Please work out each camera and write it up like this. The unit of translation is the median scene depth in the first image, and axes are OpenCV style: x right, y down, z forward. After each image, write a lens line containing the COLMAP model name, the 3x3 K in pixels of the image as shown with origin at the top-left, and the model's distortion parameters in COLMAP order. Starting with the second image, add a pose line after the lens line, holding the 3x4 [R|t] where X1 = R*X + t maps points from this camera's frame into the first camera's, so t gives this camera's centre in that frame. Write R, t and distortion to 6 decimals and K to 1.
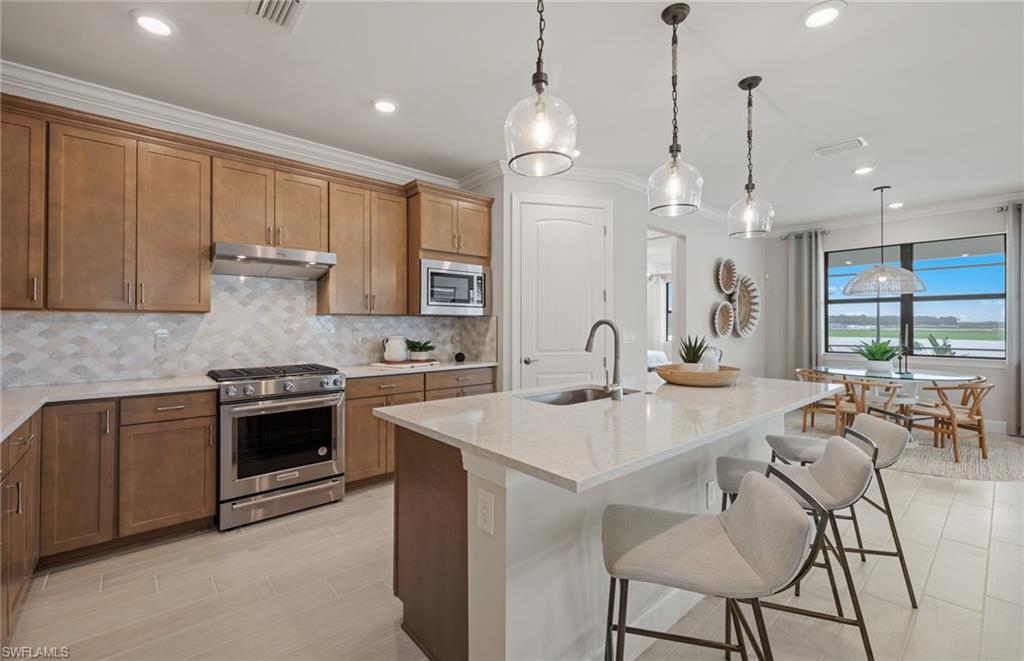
lens RADIAL K [[434.4, 0, 512.7], [0, 434.4, 325.9], [0, 0, 1]] dist [0.001370, 0.000264]
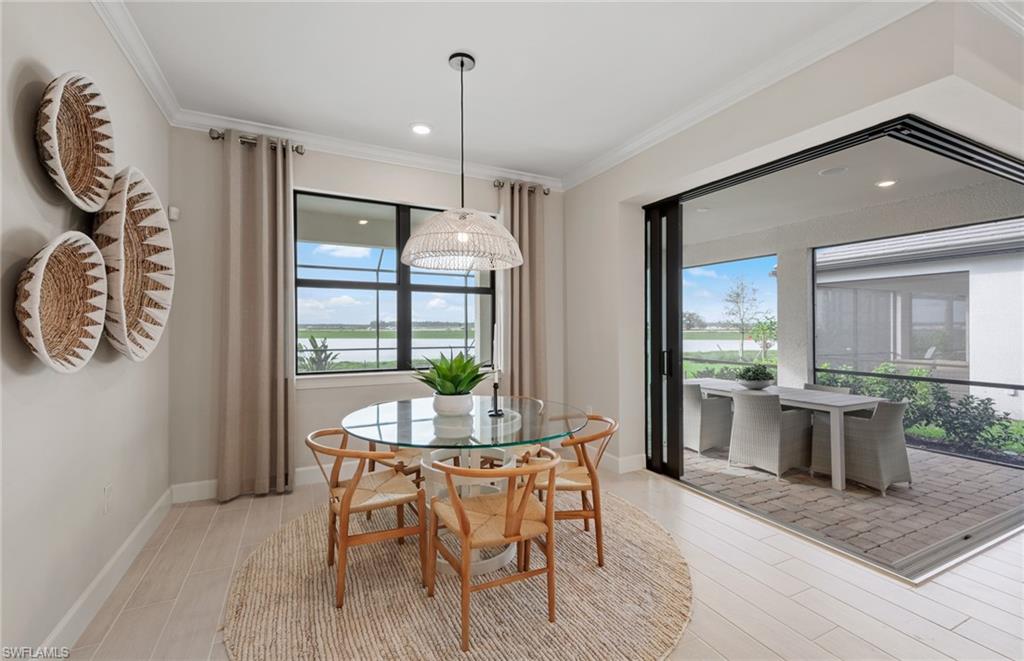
lens RADIAL K [[434.4, 0, 512.7], [0, 434.4, 325.9], [0, 0, 1]] dist [0.001370, 0.000264]
pose [[0.257885, 0.004275, 0.966166, 0.295687], [-0.002999, 0.999989, -0.003624, 0.000379], [-0.966171, -0.001963, 0.257895, 0.659411]]
